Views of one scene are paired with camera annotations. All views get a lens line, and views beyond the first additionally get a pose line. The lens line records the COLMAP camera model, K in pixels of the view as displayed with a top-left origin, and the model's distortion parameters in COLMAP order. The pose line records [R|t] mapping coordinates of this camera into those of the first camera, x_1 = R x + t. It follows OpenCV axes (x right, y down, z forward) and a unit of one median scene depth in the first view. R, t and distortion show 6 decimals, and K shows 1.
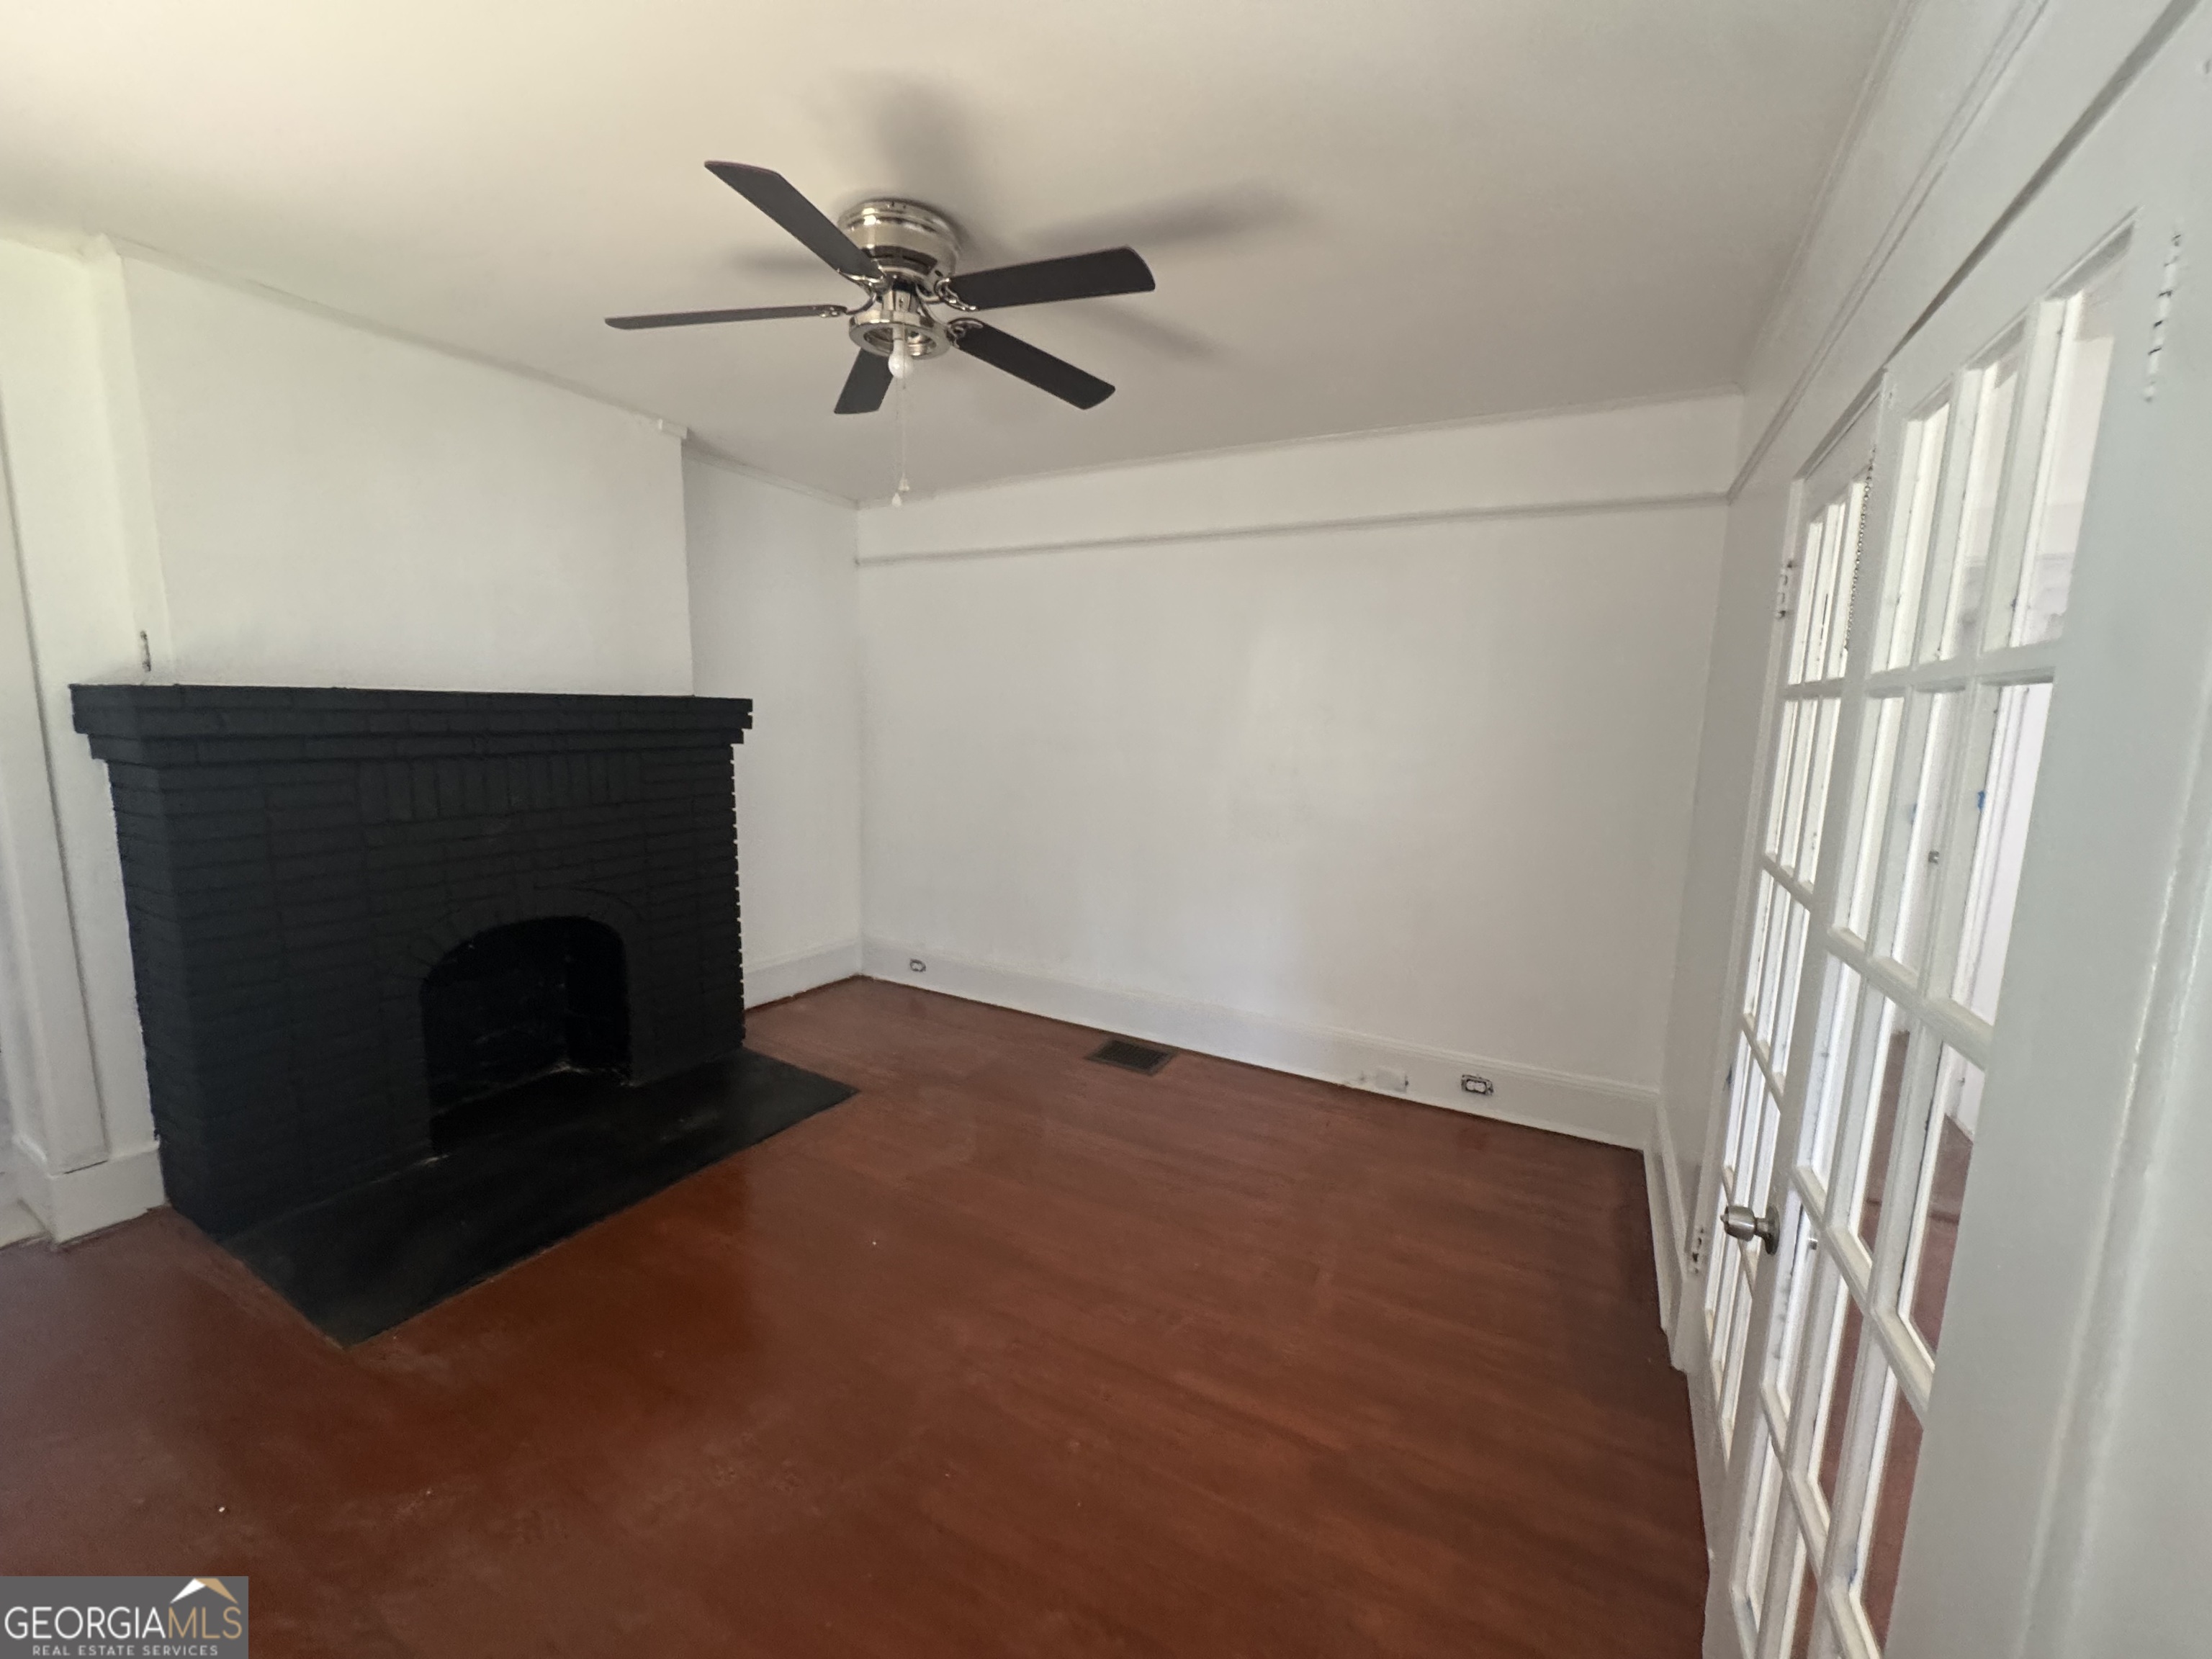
lens RADIAL K [[886.1, 0, 1104.2], [0, 886.1, 834.2], [0, 0, 1]] dist [0.002228, 0.000380]
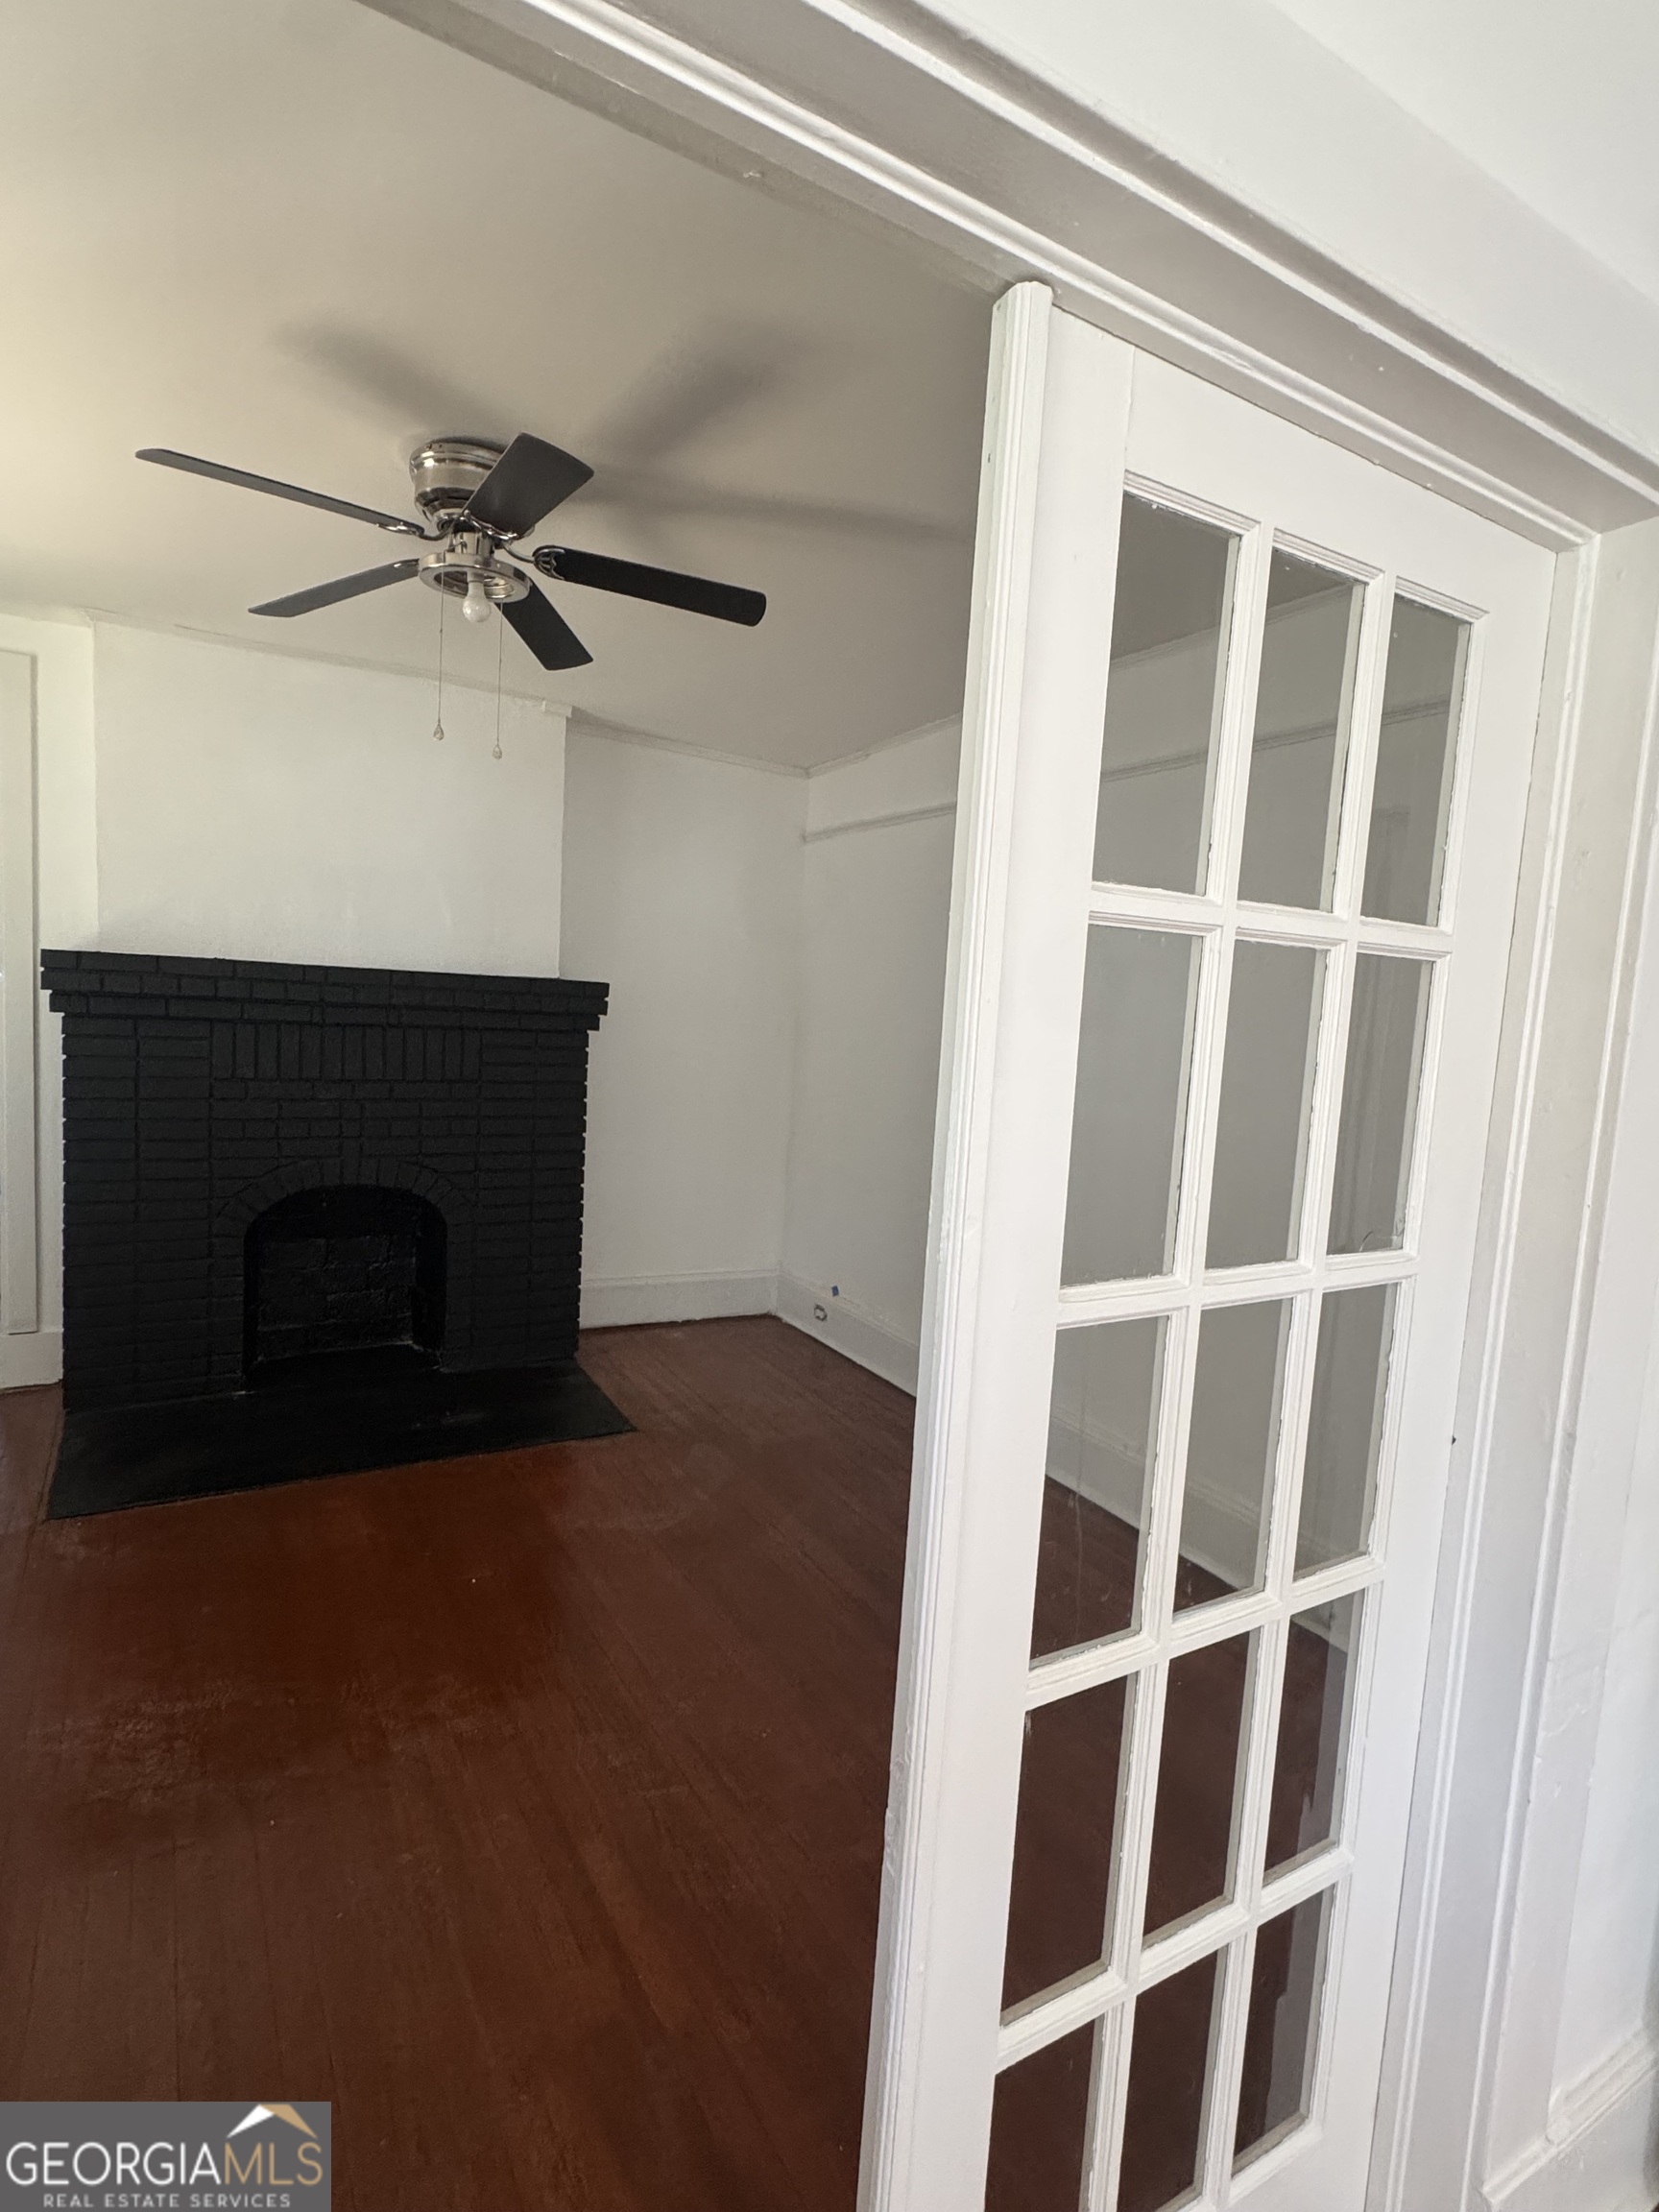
lens RADIAL K [[1102.5, 0, 831.7], [0, 1102.5, 1105.7], [0, 0, 1]] dist [-0.000364, -0.000682]
pose [[0.860455, 0.071756, -0.504449, 0.426803], [-0.108633, 0.993106, -0.044033, 0.000460], [0.497812, 0.092688, 0.862318, 0.141796]]
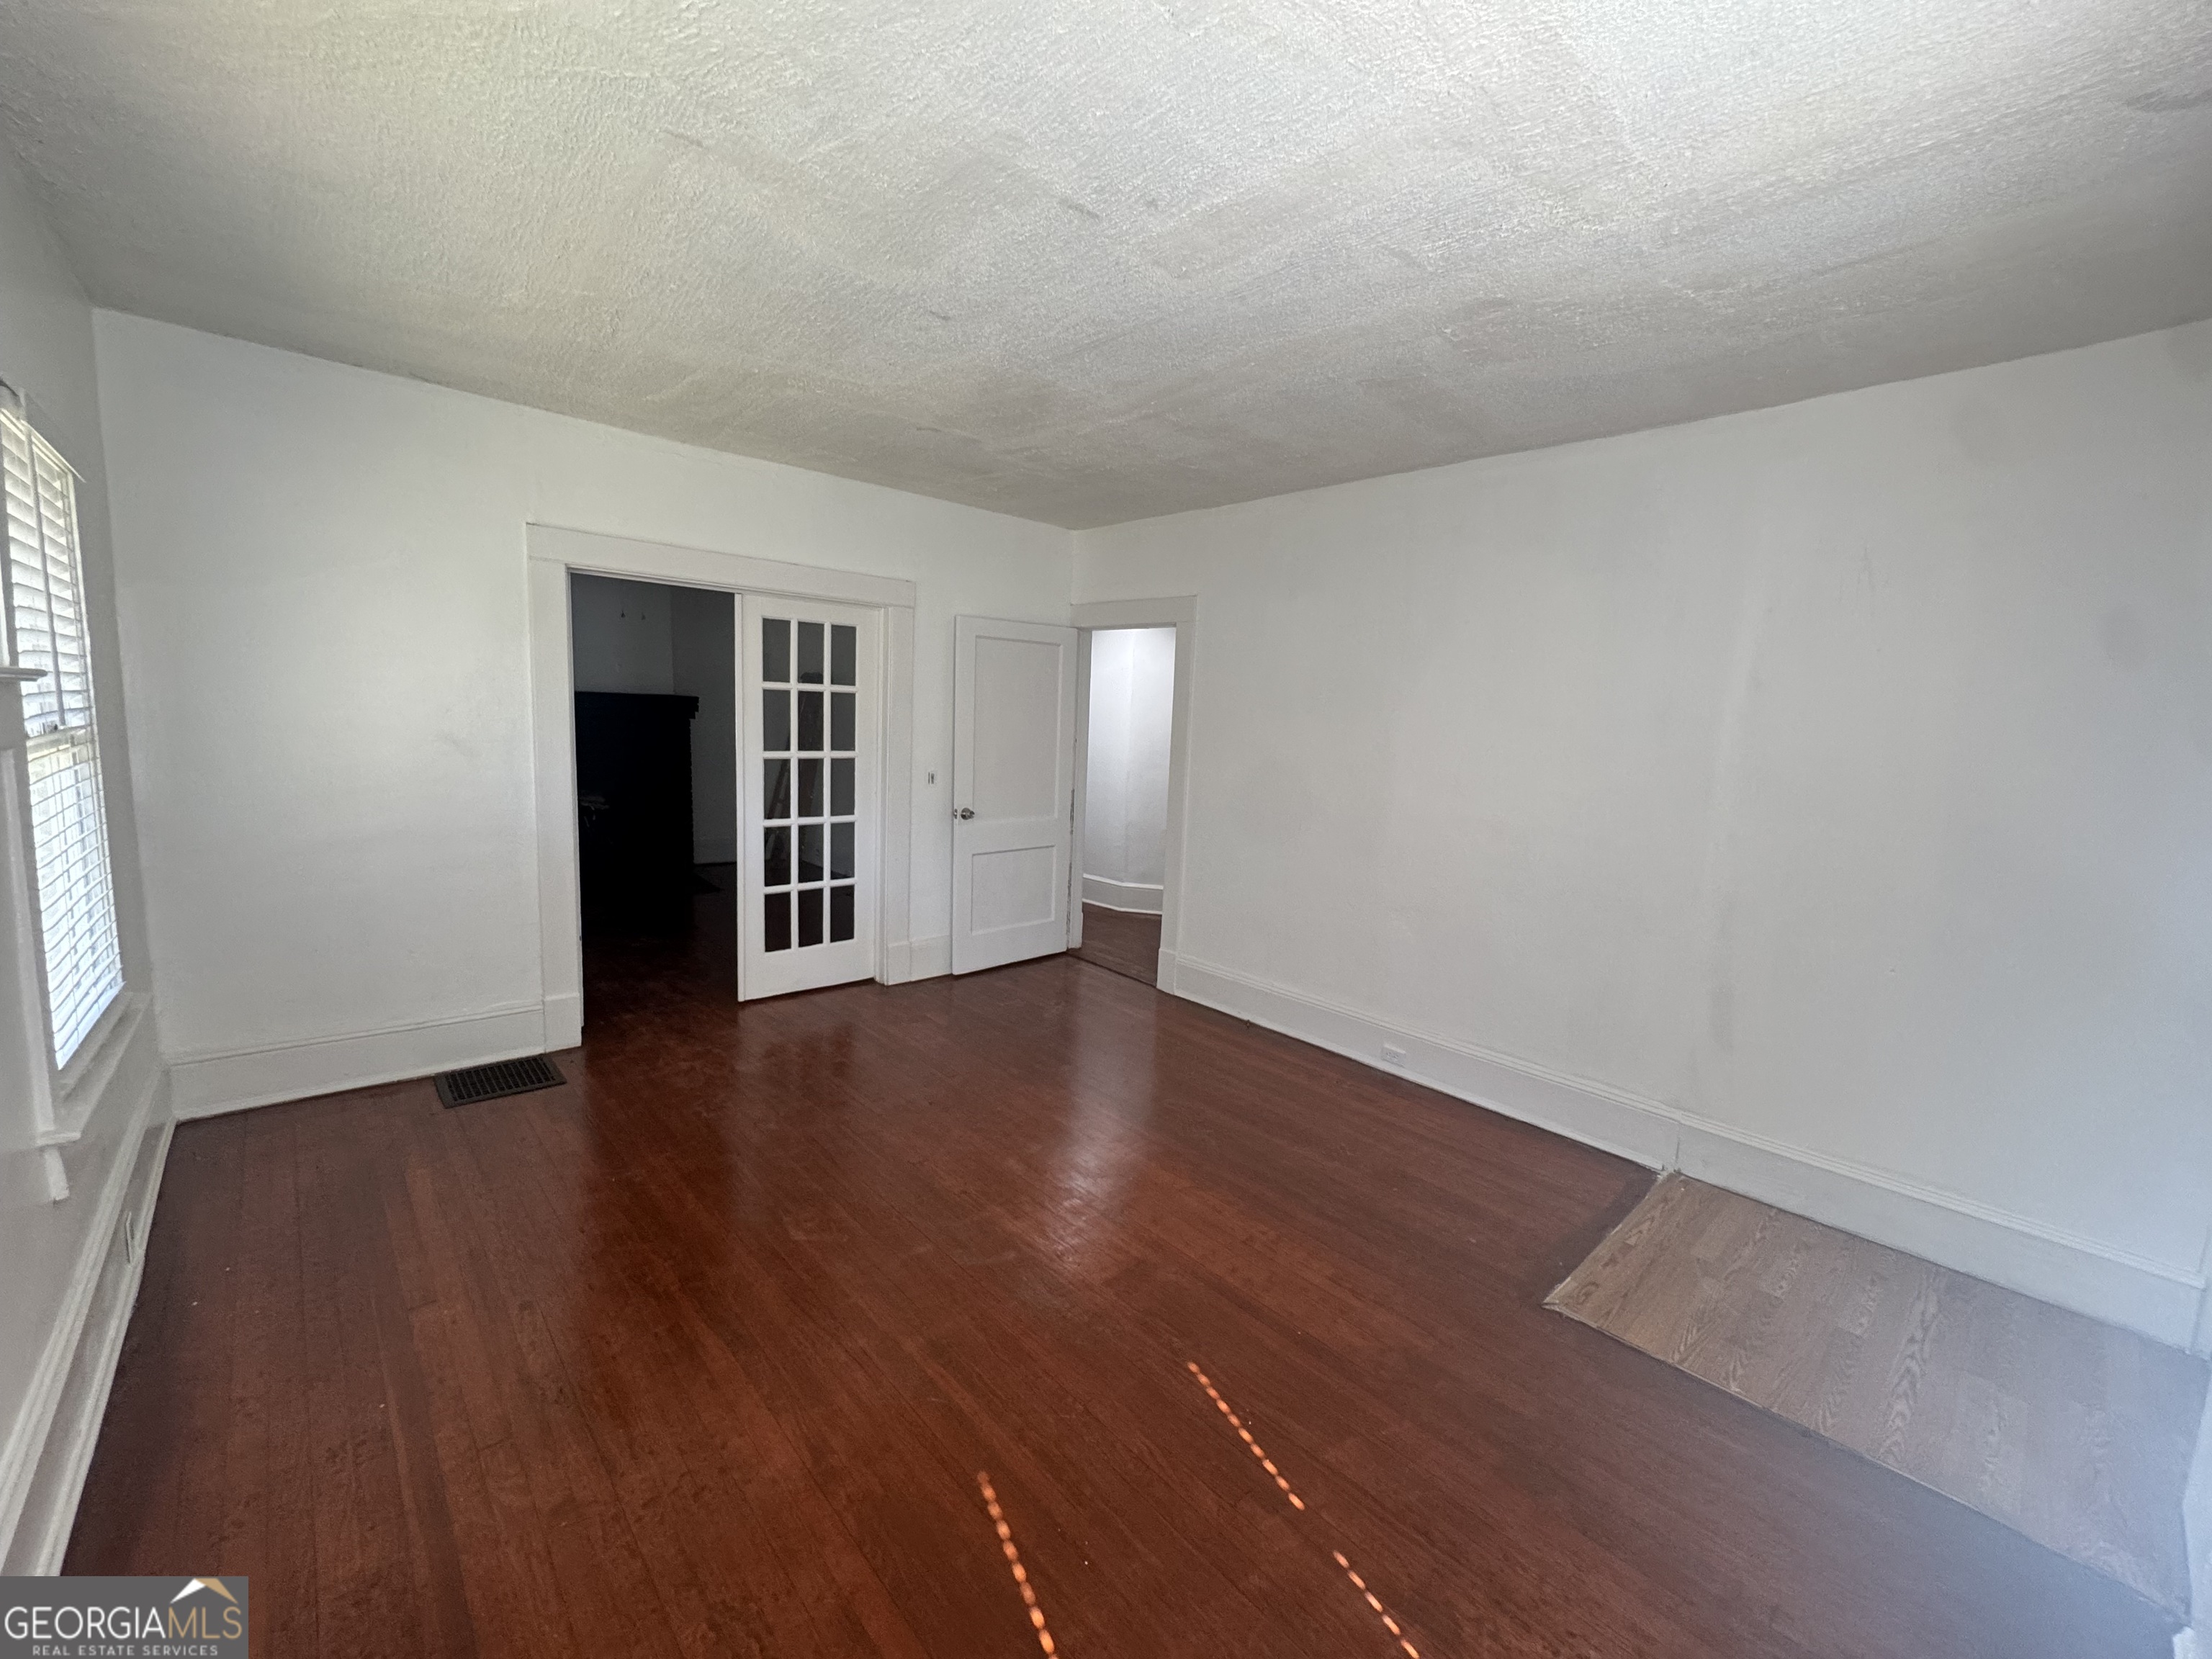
lens RADIAL K [[886.1, 0, 1097.8], [0, 886.1, 824.8], [0, 0, 1]] dist [0.002228, 0.000380]
pose [[0.943400, 0.056056, -0.326885, 1.206025], [-0.066252, 0.997600, -0.020134, 0.124535], [0.324972, 0.040651, 0.944850, -0.628165]]
